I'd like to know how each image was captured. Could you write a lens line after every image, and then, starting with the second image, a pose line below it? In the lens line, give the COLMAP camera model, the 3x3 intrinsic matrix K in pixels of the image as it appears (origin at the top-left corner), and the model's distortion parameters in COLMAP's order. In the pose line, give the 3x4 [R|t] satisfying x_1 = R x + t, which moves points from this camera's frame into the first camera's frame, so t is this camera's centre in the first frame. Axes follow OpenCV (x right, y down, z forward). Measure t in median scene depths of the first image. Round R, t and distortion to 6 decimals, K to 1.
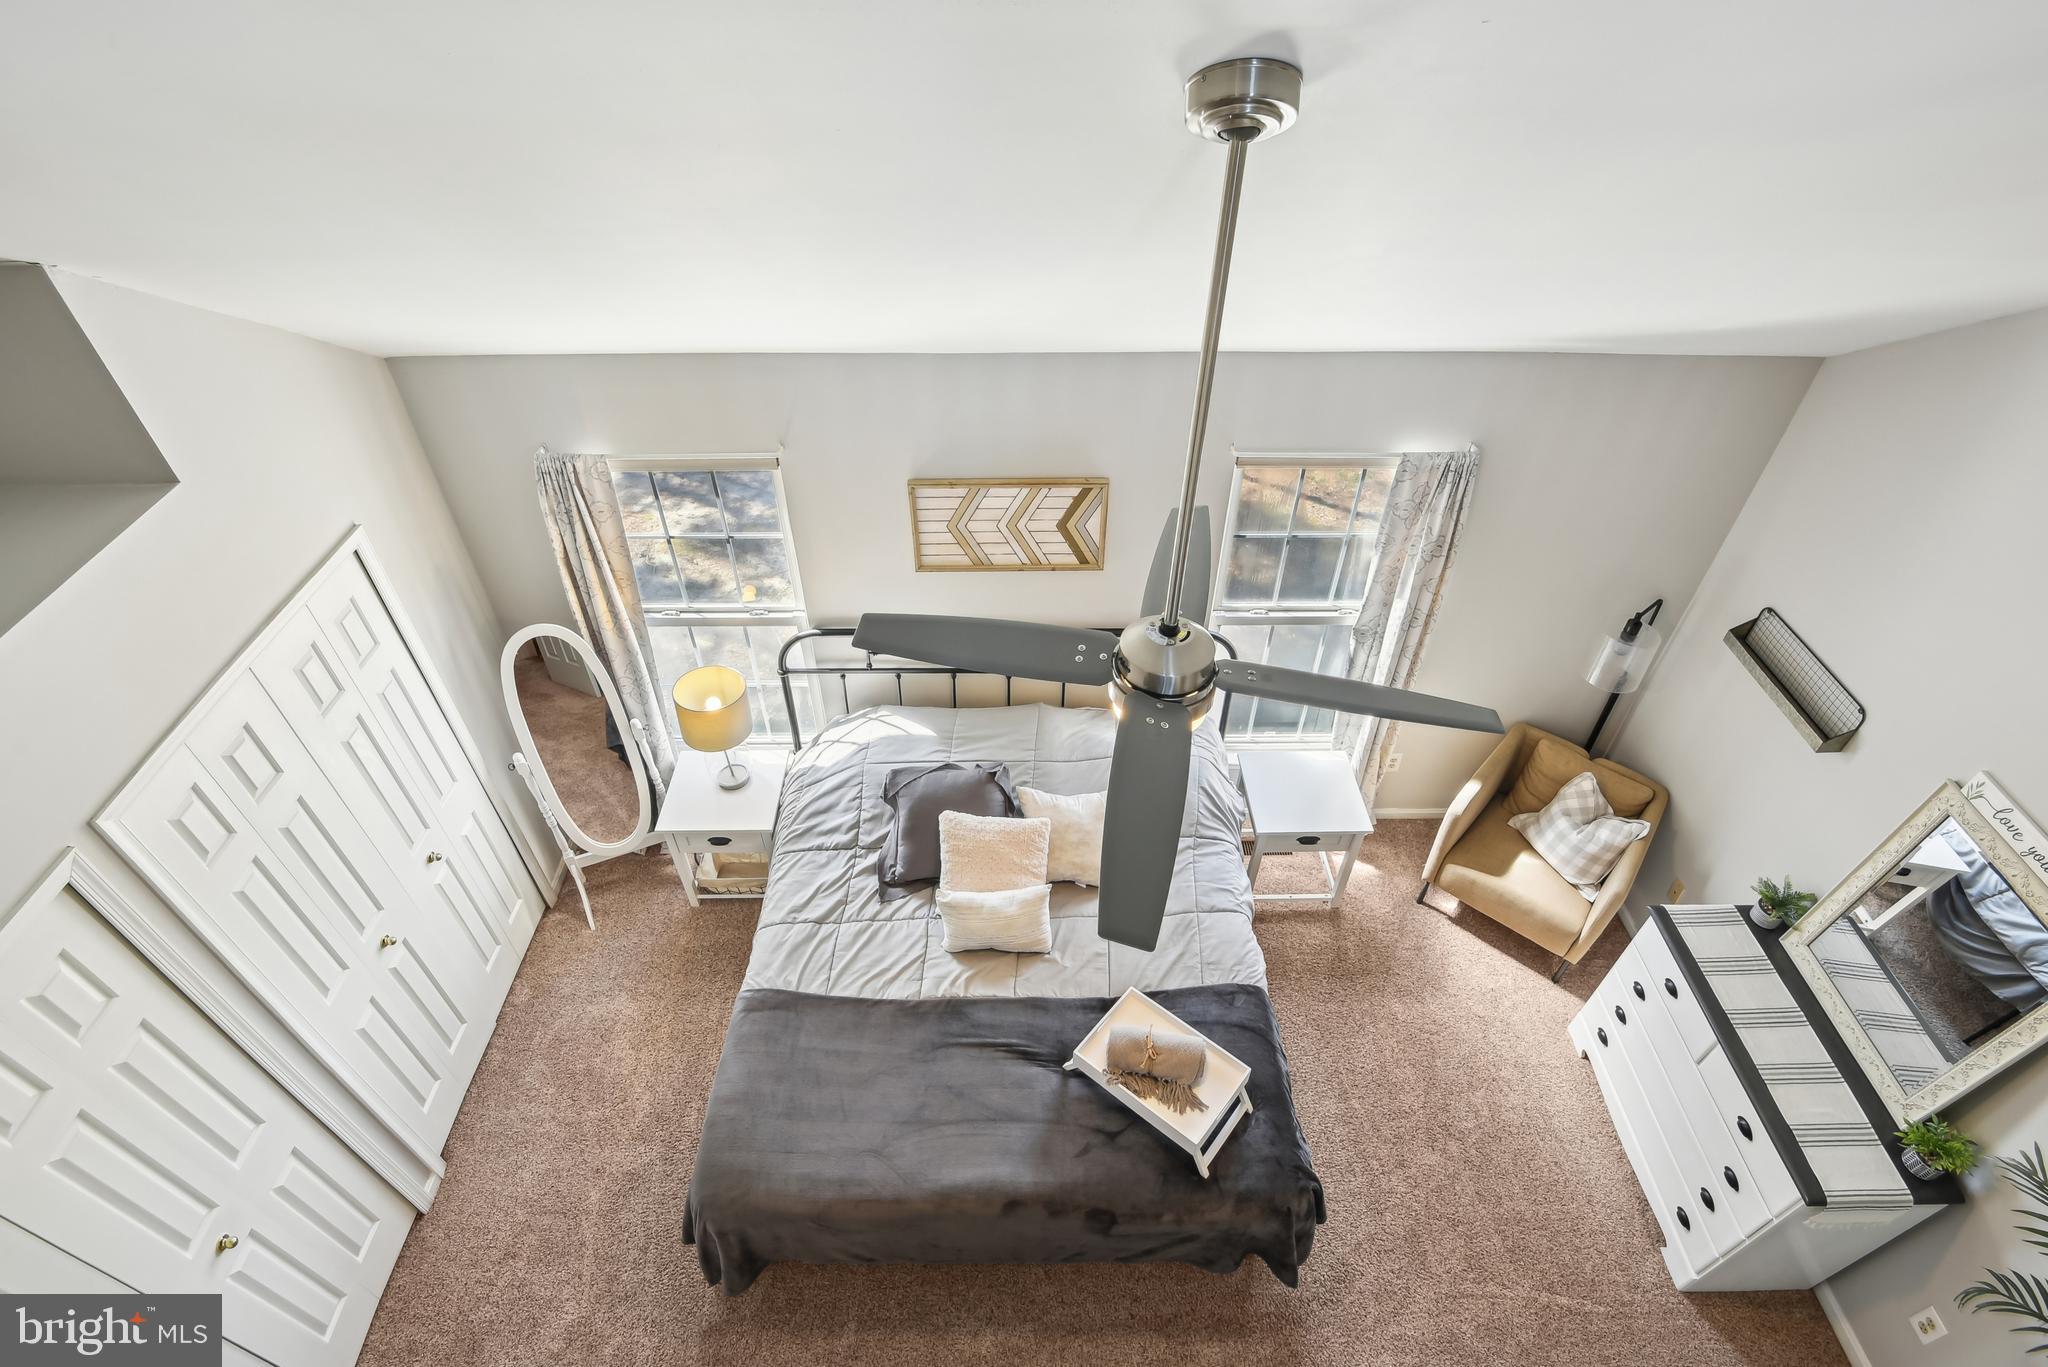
lens RADIAL K [[976.5, 0, 1024.0], [0, 976.5, 683.5], [0, 0, 1]] dist [-0.041376, 0.000378]
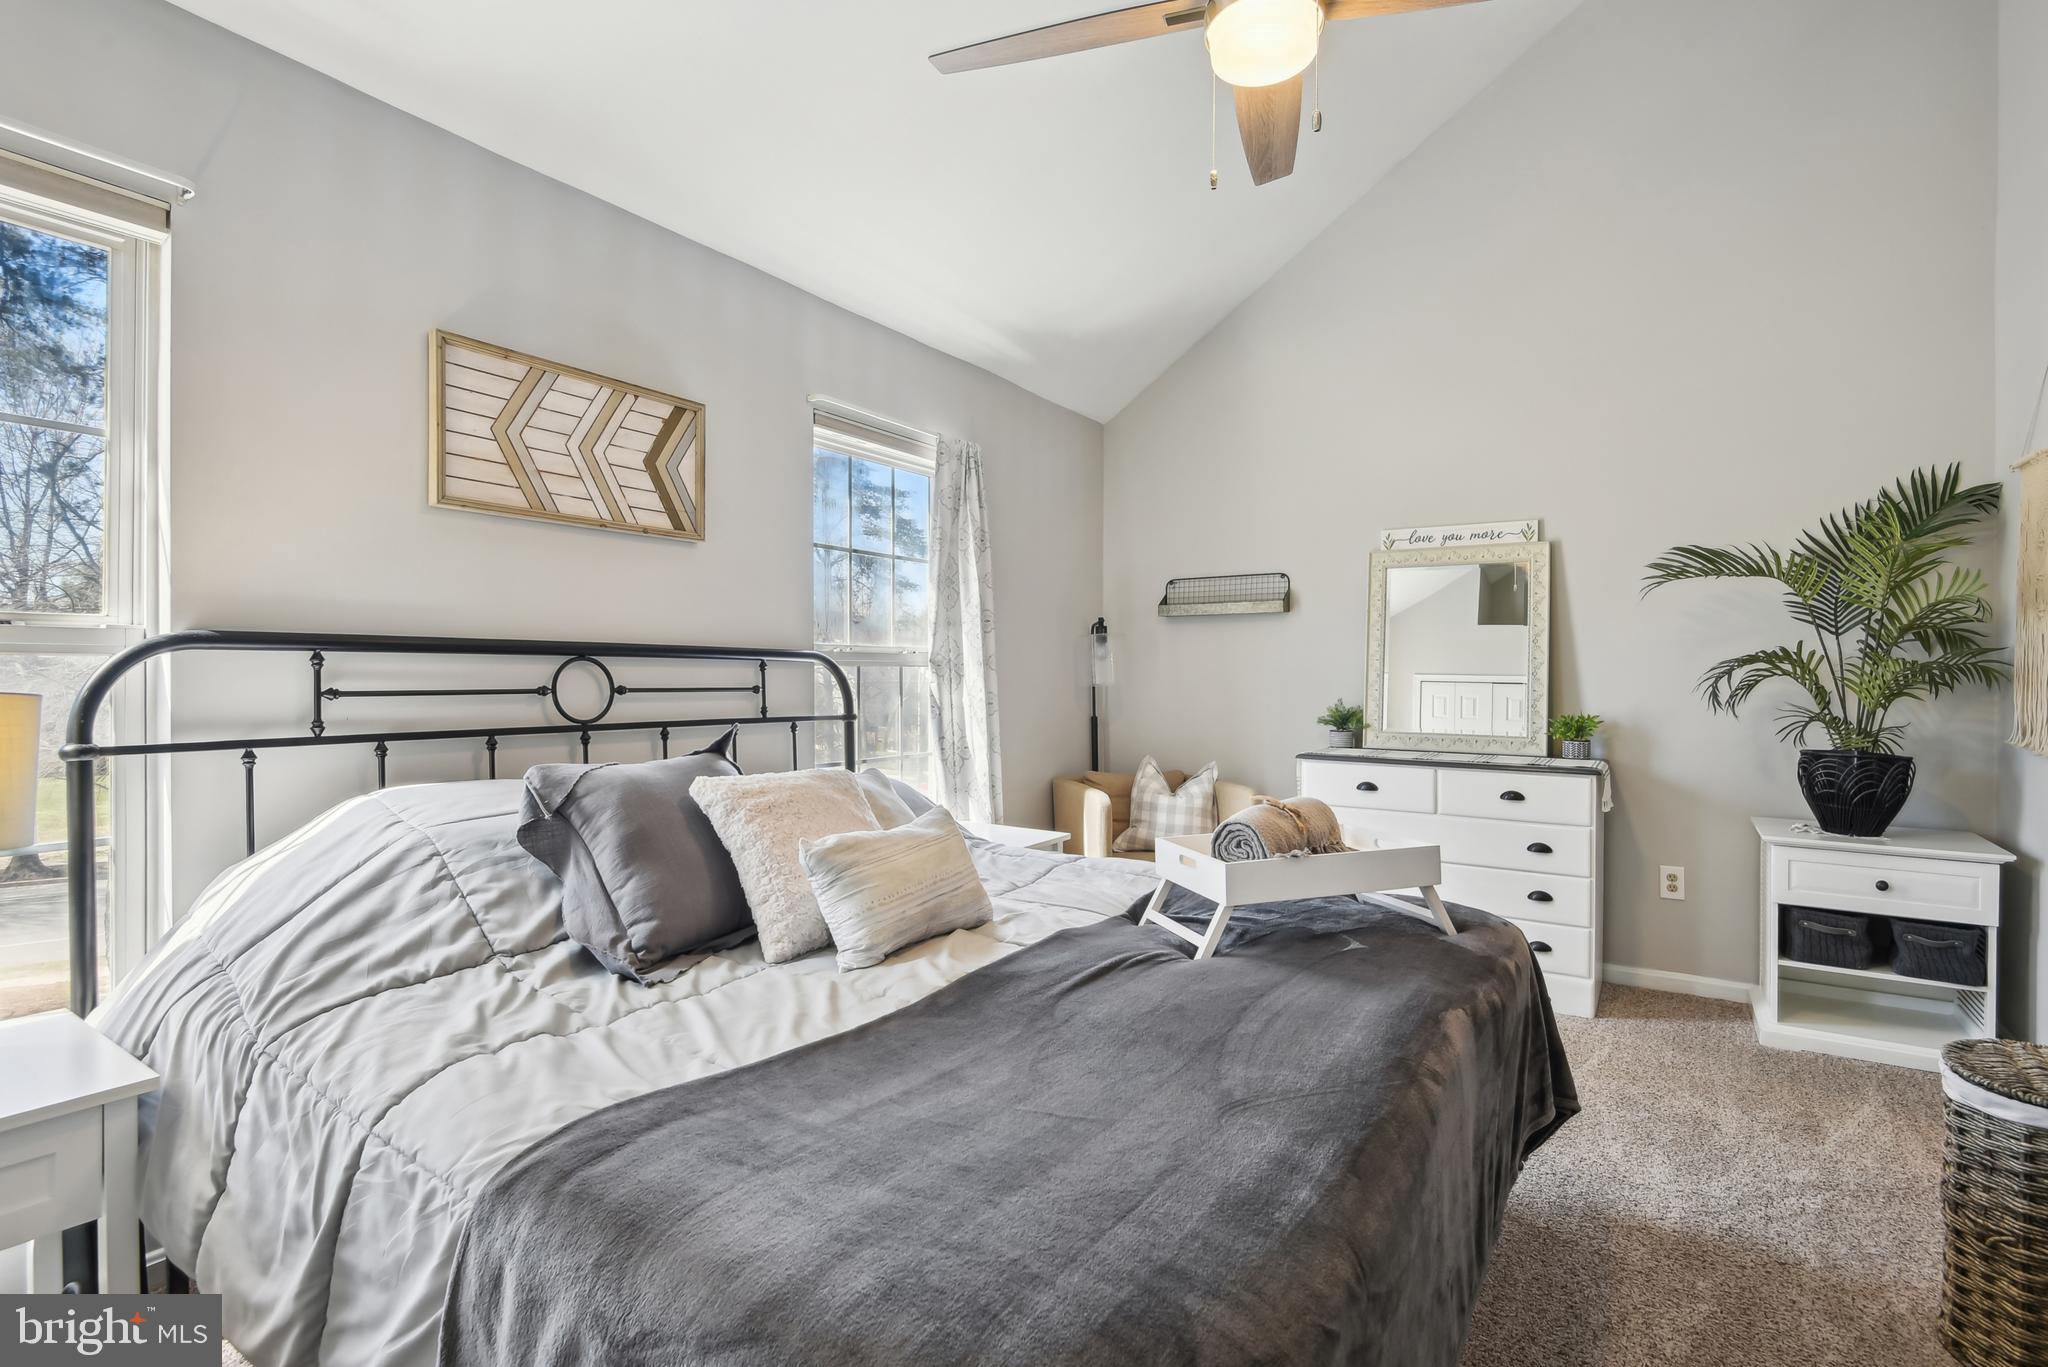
lens RADIAL K [[964.6, 0, 1024.0], [0, 964.6, 683.5], [0, 0, 1]] dist [-0.021146, -0.008364]
pose [[0.545604, -0.006779, 0.838015, -0.402756], [0.558765, 0.748200, -0.357741, 0.364505], [-0.624578, 0.663439, 0.412009, 0.646492]]
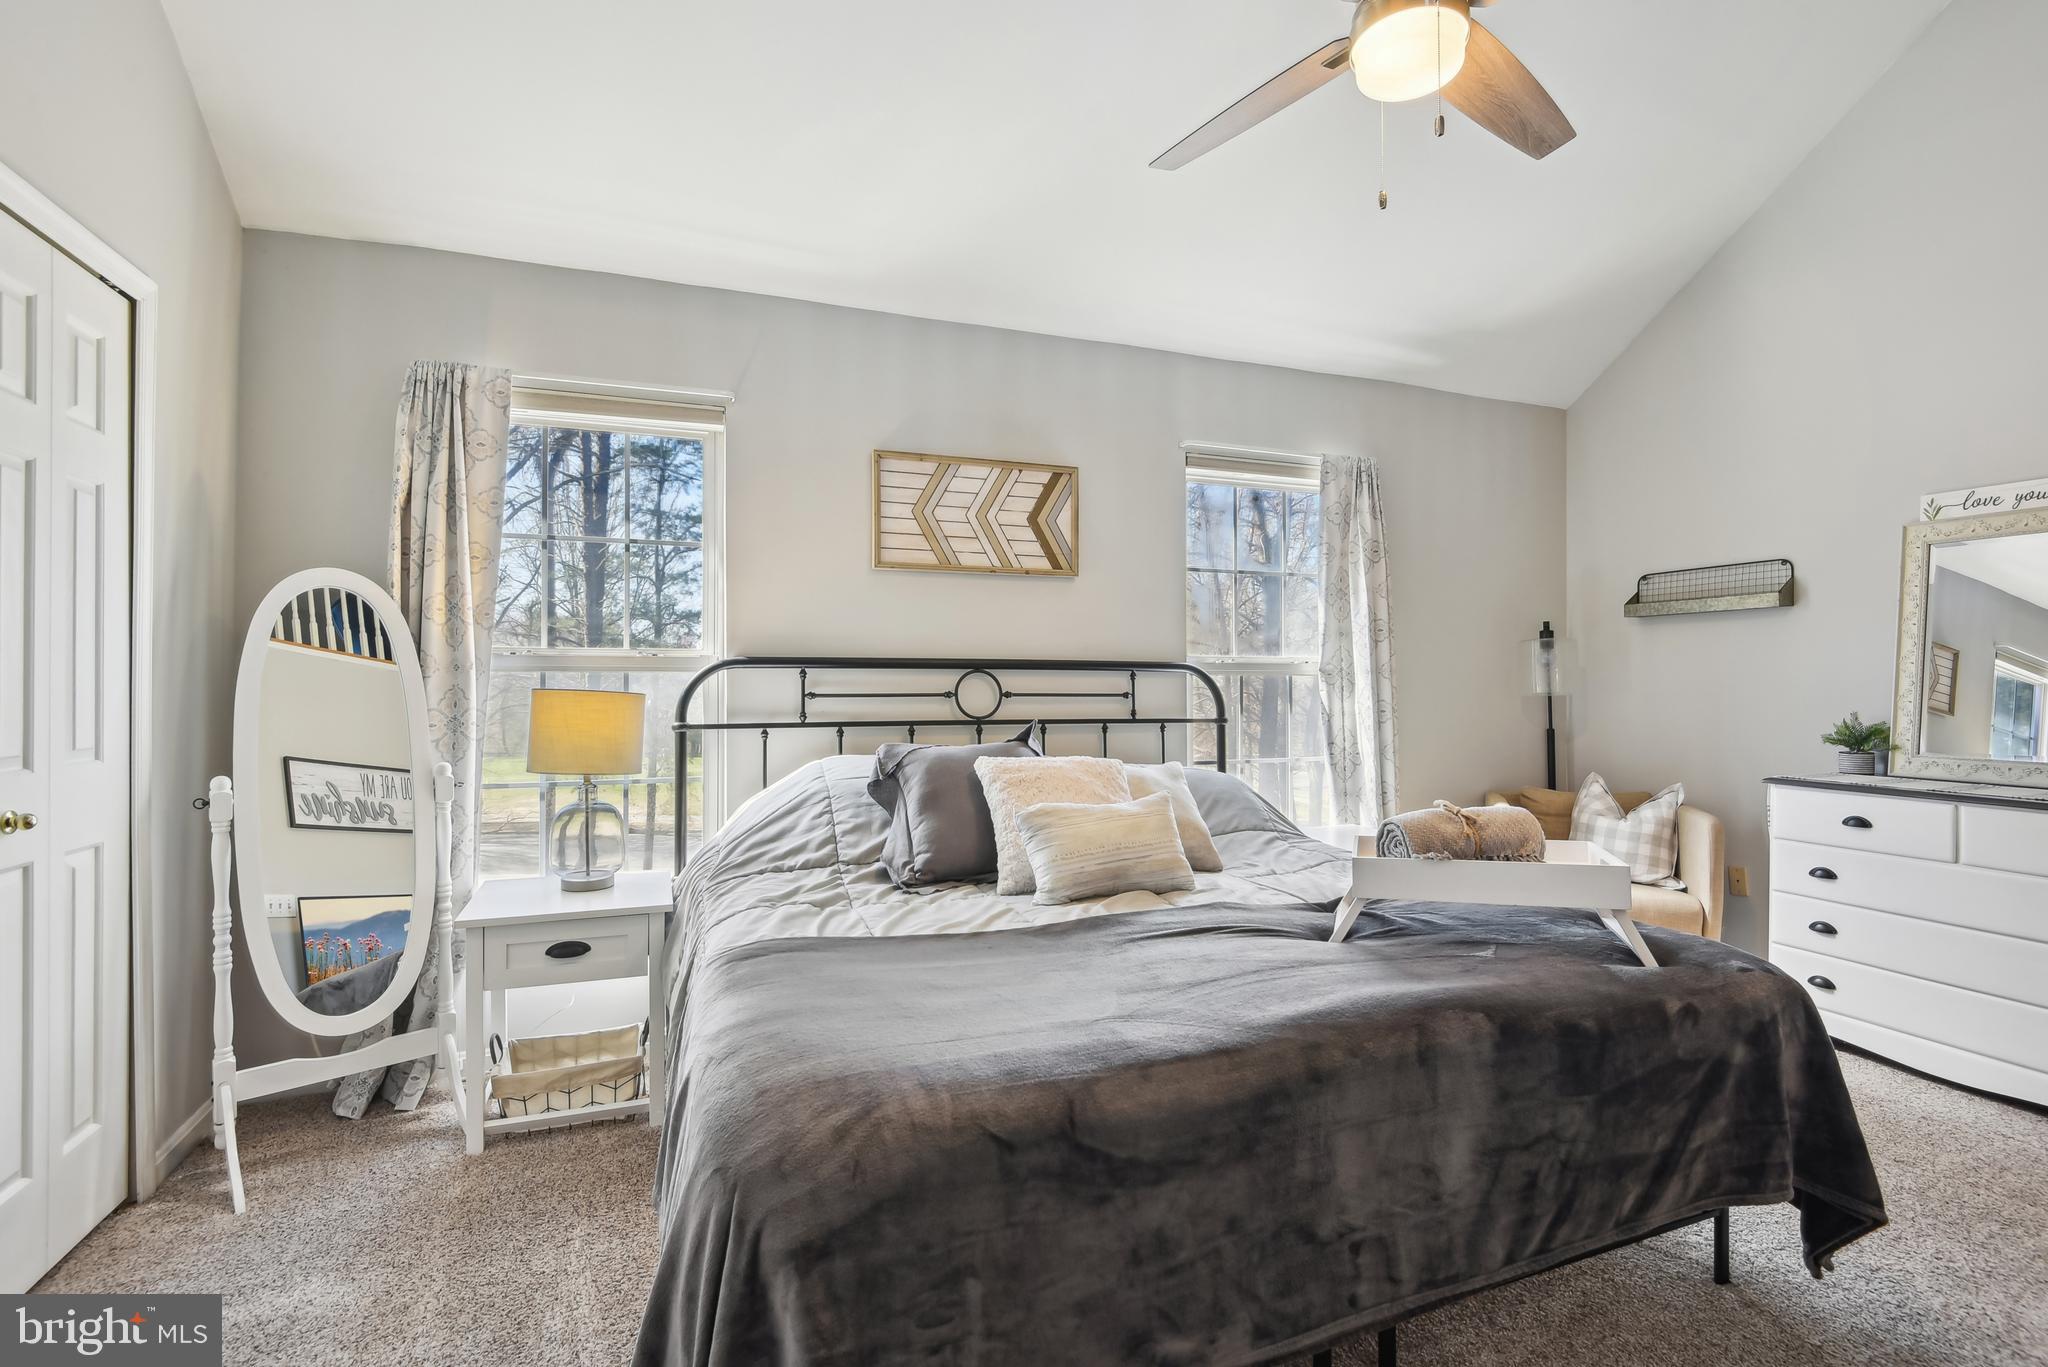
lens RADIAL K [[959.0, 0, 1024.0], [0, 959.0, 683.5], [0, 0, 1]] dist [-0.026891, -0.000449]
pose [[0.935087, 0.000650, 0.354418, -0.291671], [0.236658, 0.743253, -0.625754, 0.521805], [-0.263828, 0.669010, 0.694852, 0.474226]]
